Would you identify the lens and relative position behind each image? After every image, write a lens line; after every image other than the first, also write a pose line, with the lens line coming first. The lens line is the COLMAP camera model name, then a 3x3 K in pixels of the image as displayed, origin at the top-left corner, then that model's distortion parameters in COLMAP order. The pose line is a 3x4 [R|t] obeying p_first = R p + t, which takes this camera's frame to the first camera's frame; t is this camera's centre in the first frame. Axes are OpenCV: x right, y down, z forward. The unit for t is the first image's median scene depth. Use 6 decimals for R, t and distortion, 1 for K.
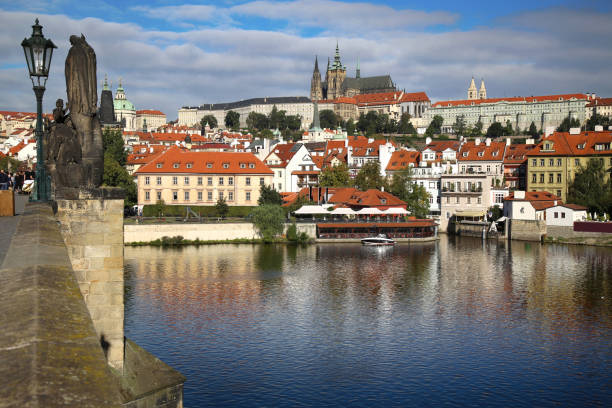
lens RADIAL K [[823.5, 0, 317.5], [0, 823.5, 192.8], [0, 0, 1]] dist [0.137096, 0.035632]
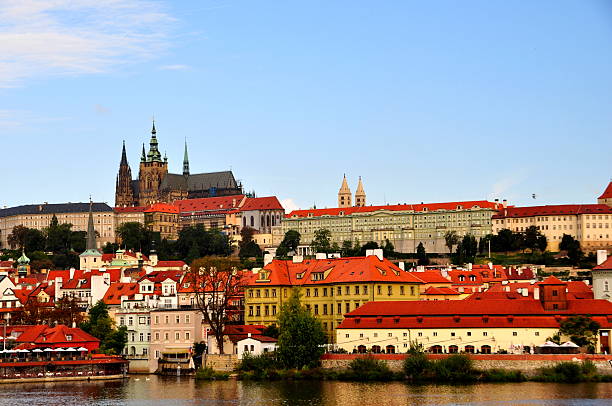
lens RADIAL K [[1360.3, 0, 297.9], [0, 1360.3, 218.7], [0, 0, 1]] dist [0.380236, 0.399241]
pose [[0.995658, -0.004337, 0.092989, 0.053604], [0.013398, 0.995191, -0.097038, 0.008543], [-0.092121, 0.097862, 0.990927, -0.154442]]
